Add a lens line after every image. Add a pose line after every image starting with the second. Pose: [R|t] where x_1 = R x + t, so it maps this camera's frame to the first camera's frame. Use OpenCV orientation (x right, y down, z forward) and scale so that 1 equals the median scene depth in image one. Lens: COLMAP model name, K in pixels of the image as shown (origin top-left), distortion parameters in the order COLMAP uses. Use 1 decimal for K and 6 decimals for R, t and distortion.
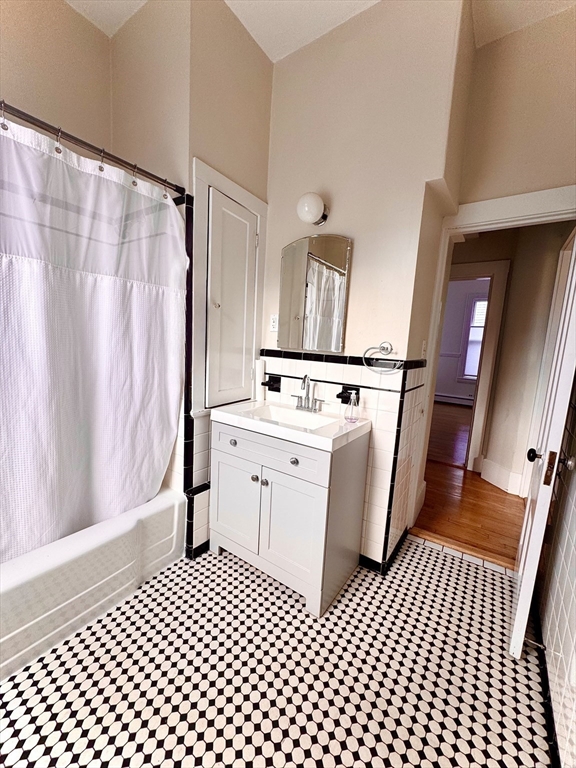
lens RADIAL K [[306.2, 0, 287.7], [0, 306.2, 383.9], [0, 0, 1]] dist [-0.004538, 0.000131]
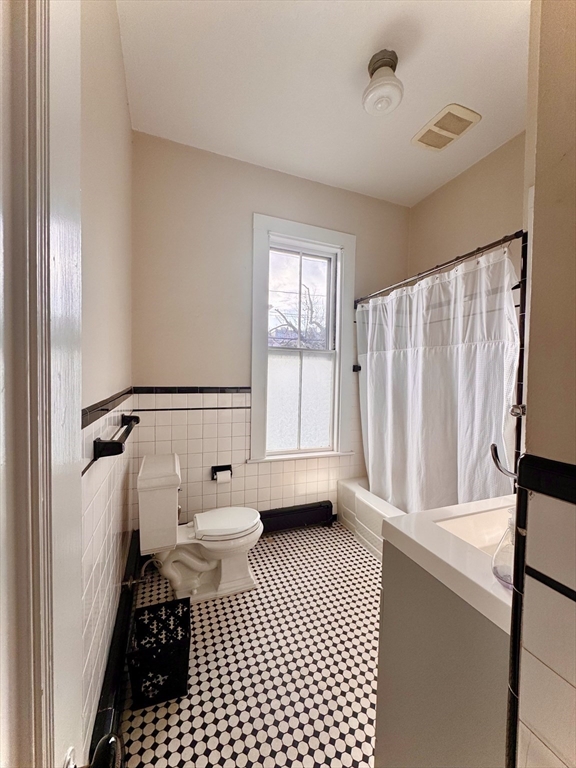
lens RADIAL K [[306.2, 0, 287.7], [0, 306.2, 383.9], [0, 0, 1]] dist [-0.004538, 0.000131]
pose [[-0.554458, -0.041508, -0.831176, 0.756969], [-0.163486, 0.984726, 0.059882, -0.123899], [0.815995, 0.169088, -0.552775, 0.976143]]
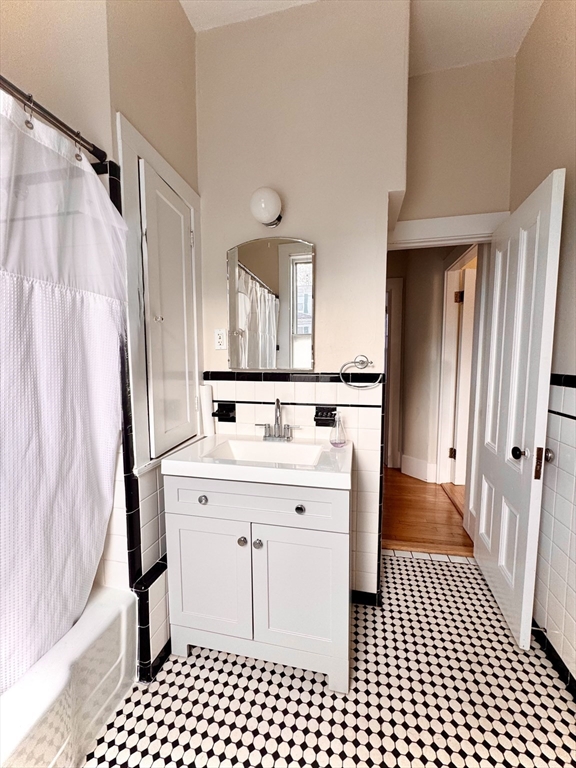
lens RADIAL K [[306.2, 0, 287.7], [0, 306.2, 383.9], [0, 0, 1]] dist [-0.004538, 0.000131]
pose [[0.923752, -0.088712, 0.372575, -0.252362], [0.105280, 0.994145, -0.024318, -0.052203], [-0.368237, 0.061689, 0.927683, 0.226537]]
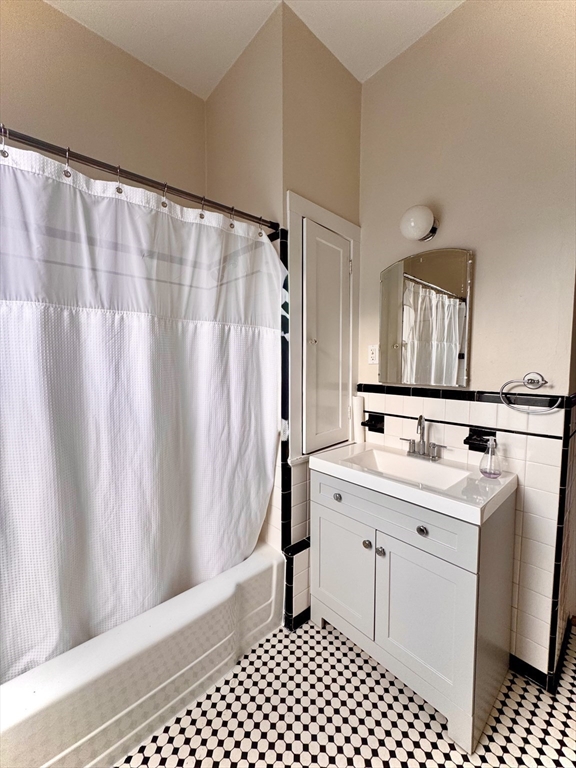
lens RADIAL K [[306.2, 0, 287.7], [0, 306.2, 383.9], [0, 0, 1]] dist [-0.004538, 0.000131]
pose [[0.971901, -0.041066, -0.231782, -0.106867], [0.022851, 0.996474, -0.080734, -0.062507], [0.234280, 0.073169, 0.969412, 0.116220]]
